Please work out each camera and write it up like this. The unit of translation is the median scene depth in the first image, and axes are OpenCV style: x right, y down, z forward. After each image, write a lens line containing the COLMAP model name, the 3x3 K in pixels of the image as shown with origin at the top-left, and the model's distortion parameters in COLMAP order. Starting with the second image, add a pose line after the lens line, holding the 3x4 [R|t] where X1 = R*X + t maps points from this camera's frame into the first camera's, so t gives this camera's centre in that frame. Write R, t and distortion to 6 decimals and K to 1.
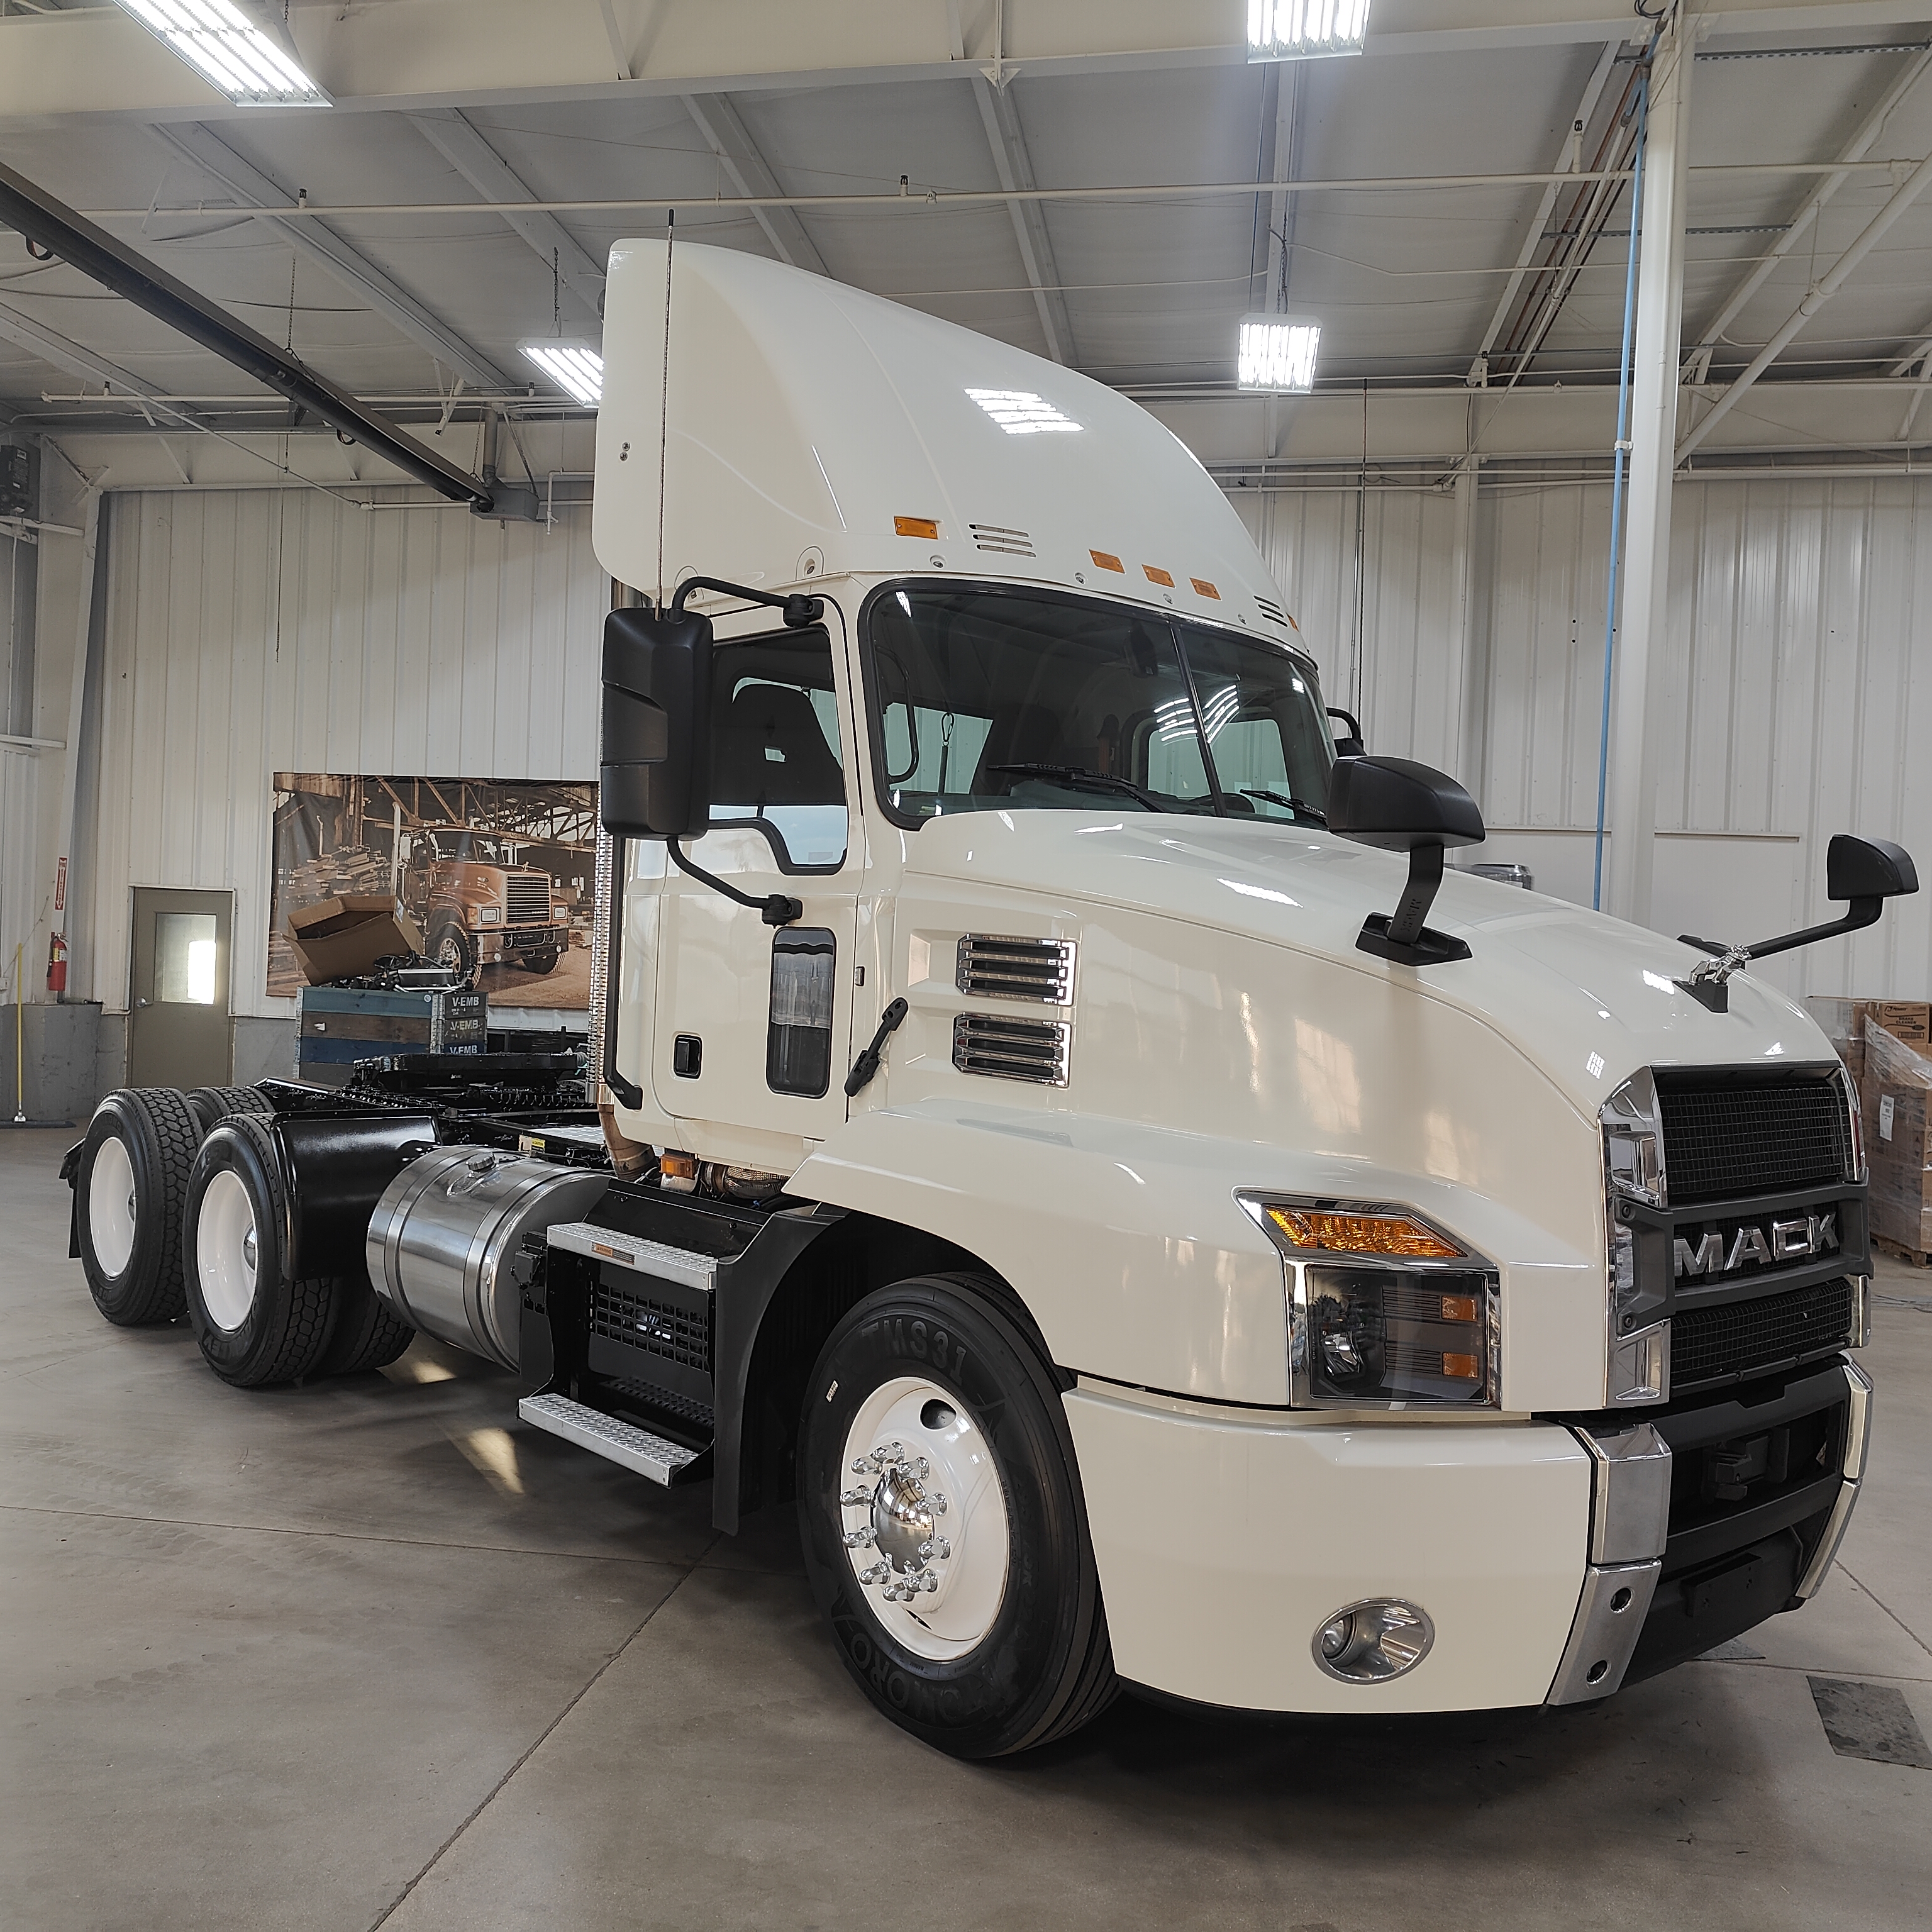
lens RADIAL K [[1776.7, 0, 966.0], [0, 1776.7, 966.0], [0, 0, 1]] dist [0.015791, -0.013112]
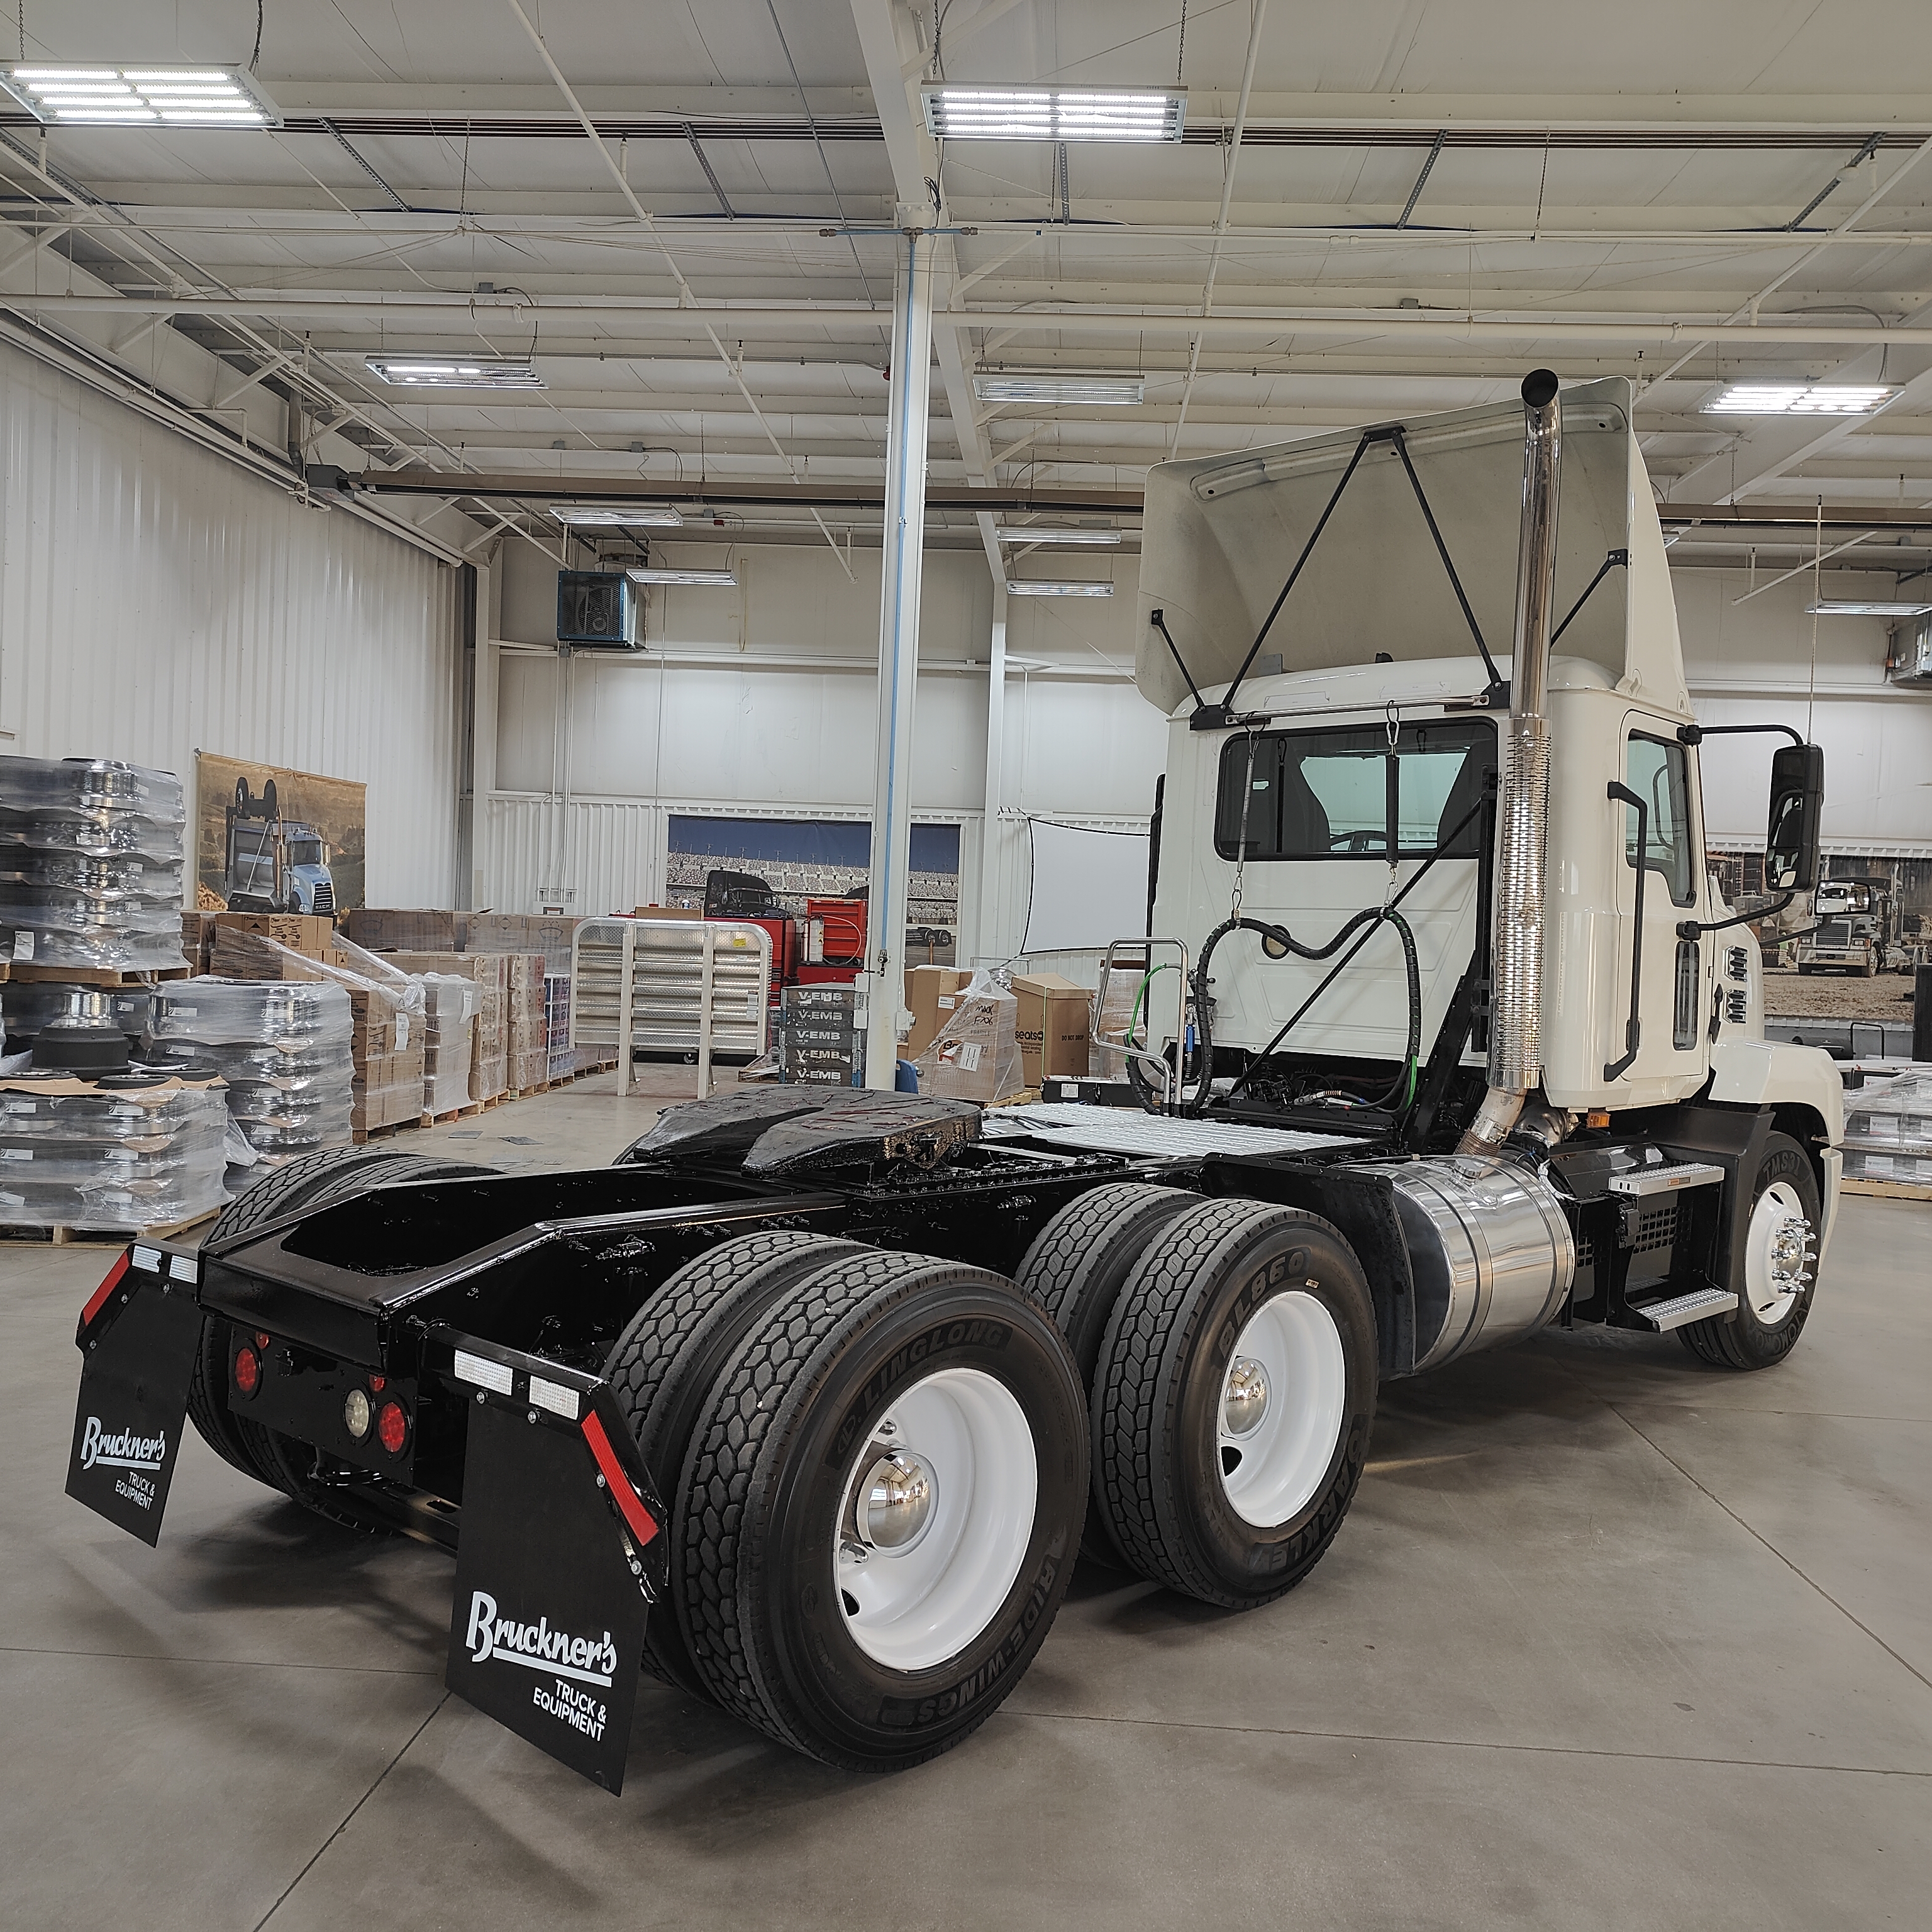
lens RADIAL K [[1776.7, 0, 966.0], [0, 1776.7, 966.0], [0, 0, 1]] dist [0.015791, -0.013112]
pose [[-0.084659, -0.057673, 0.994740, -1.457878], [-0.037581, 0.997798, 0.054652, -0.057174], [-0.995701, -0.032756, -0.086640, 1.613504]]
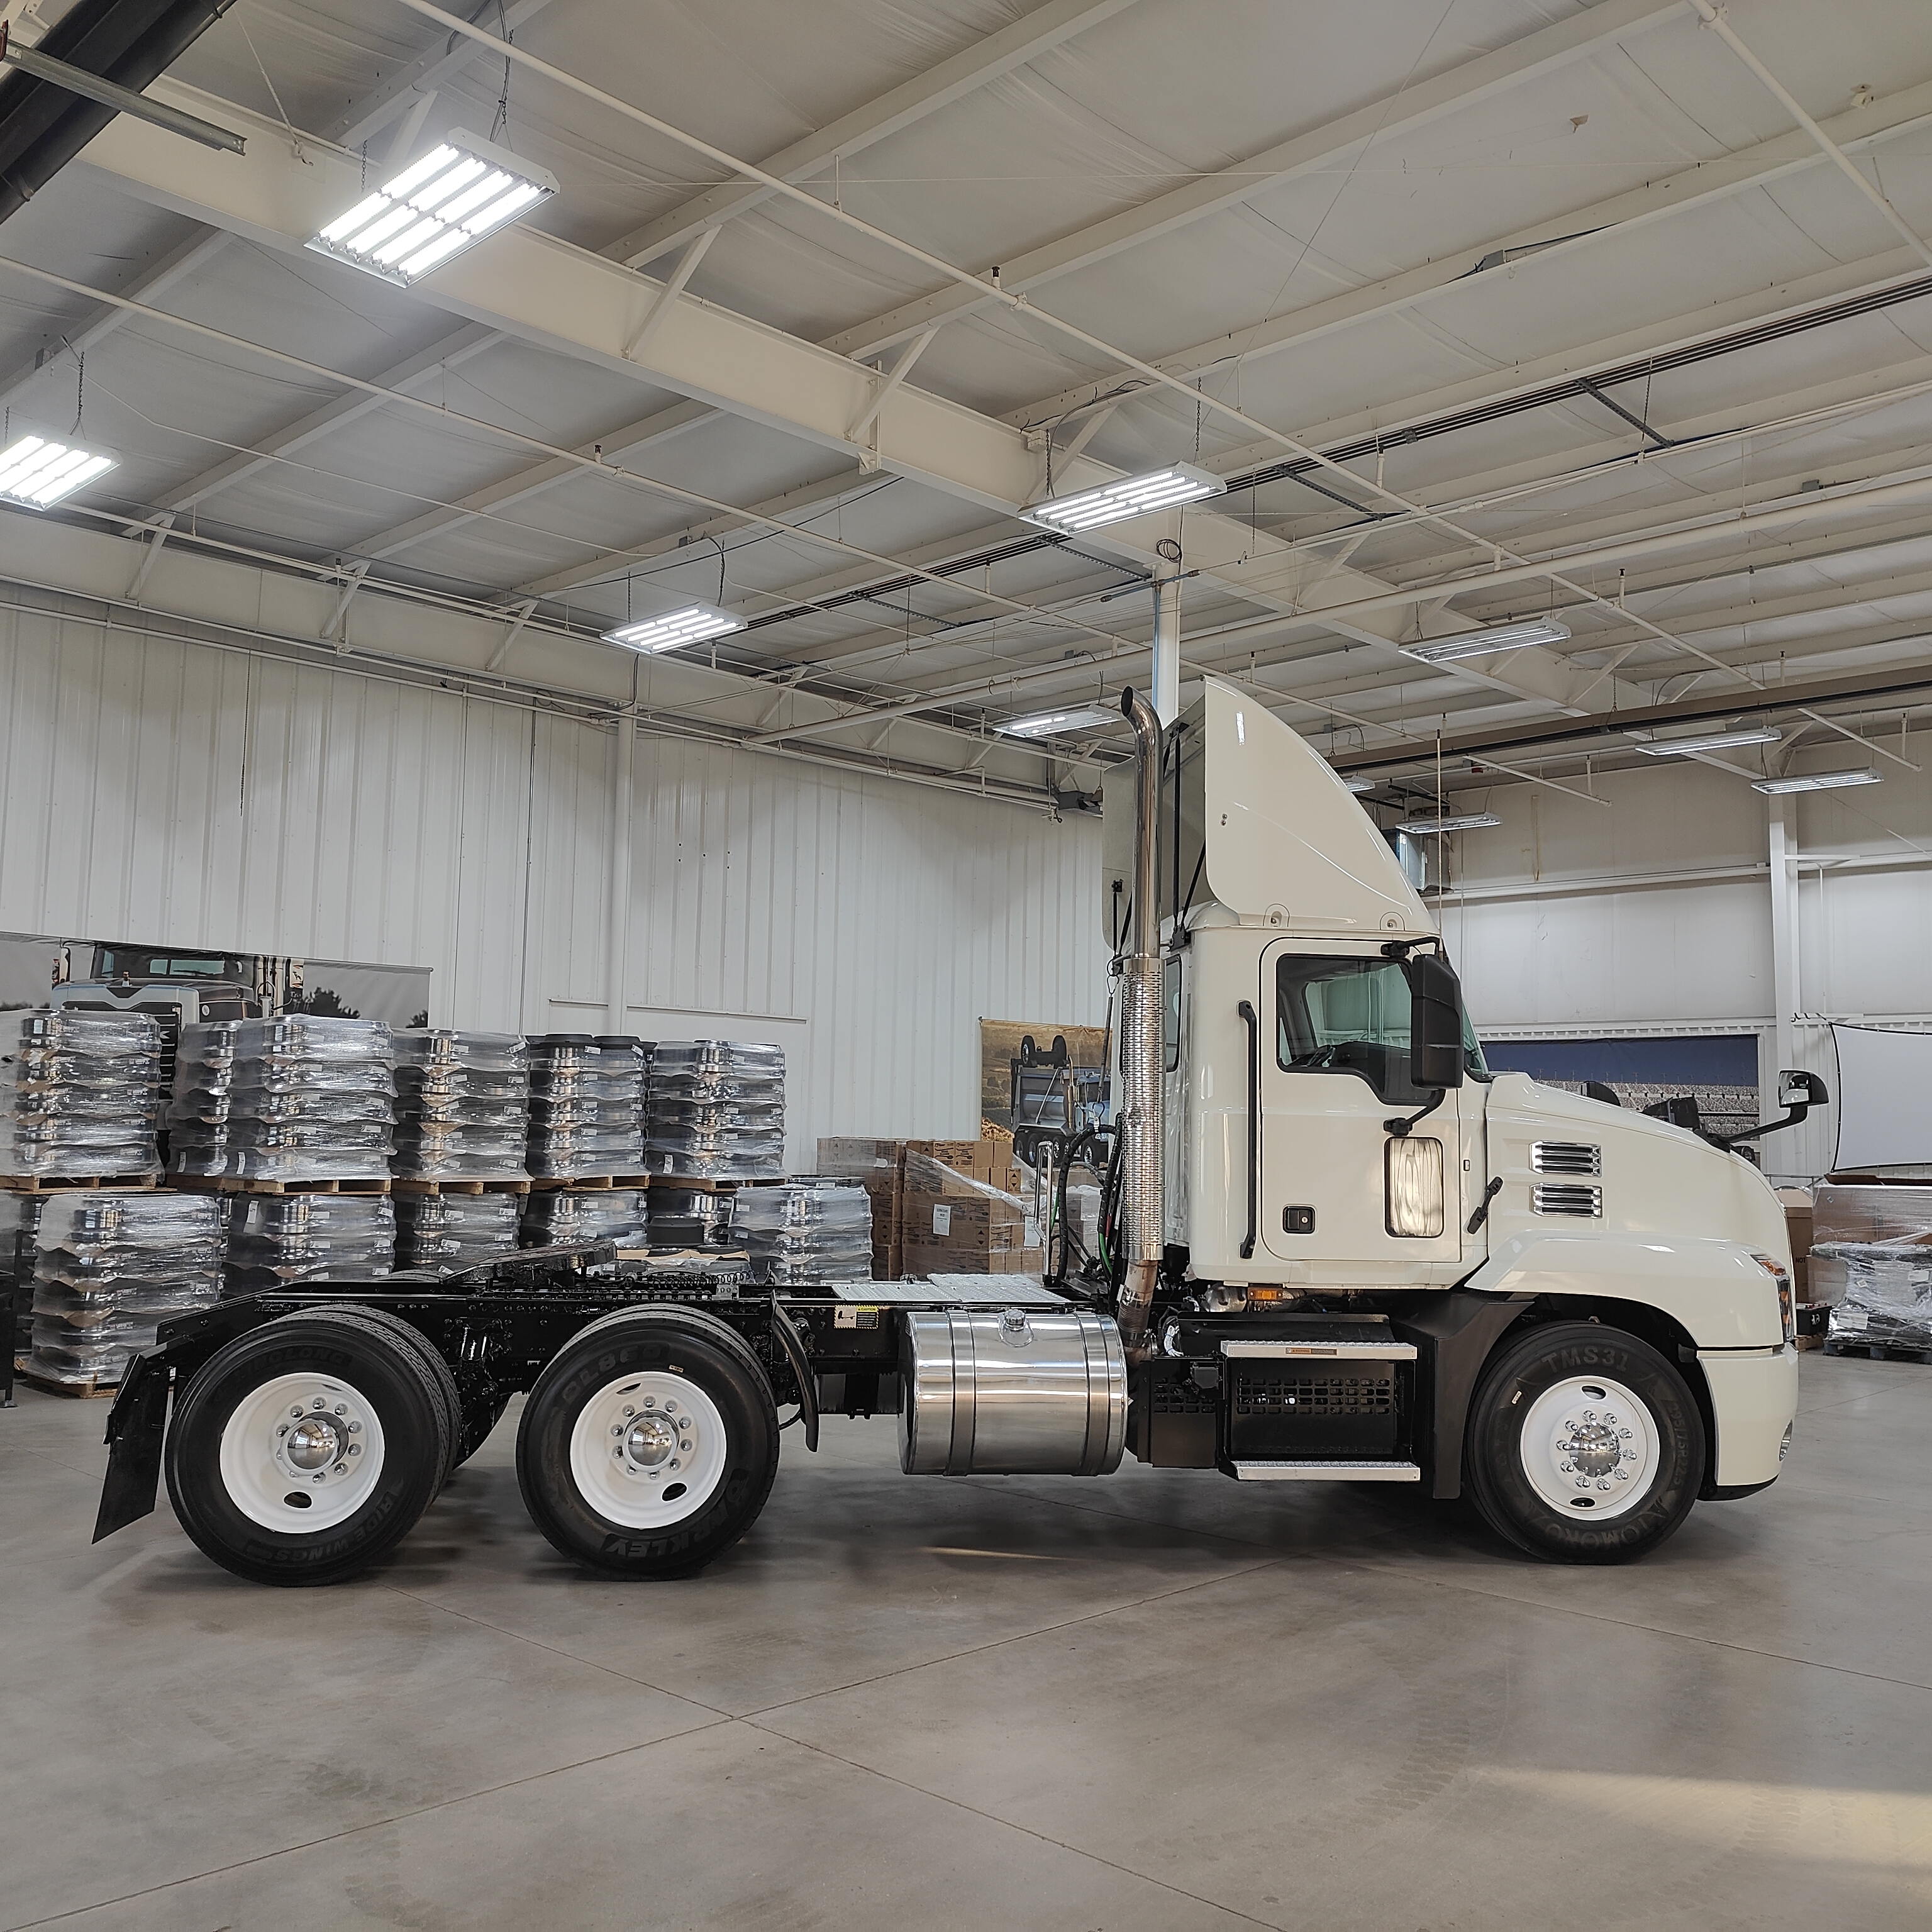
lens RADIAL K [[1761.5, 0, 966.0], [0, 1761.5, 966.0], [0, 0, 1]] dist [0.084634, -0.203028]
pose [[0.577147, 0.047505, 0.815257, -1.582417], [0.007840, 0.997938, -0.063700, -0.073848], [-0.816603, 0.043156, 0.575585, 0.331360]]
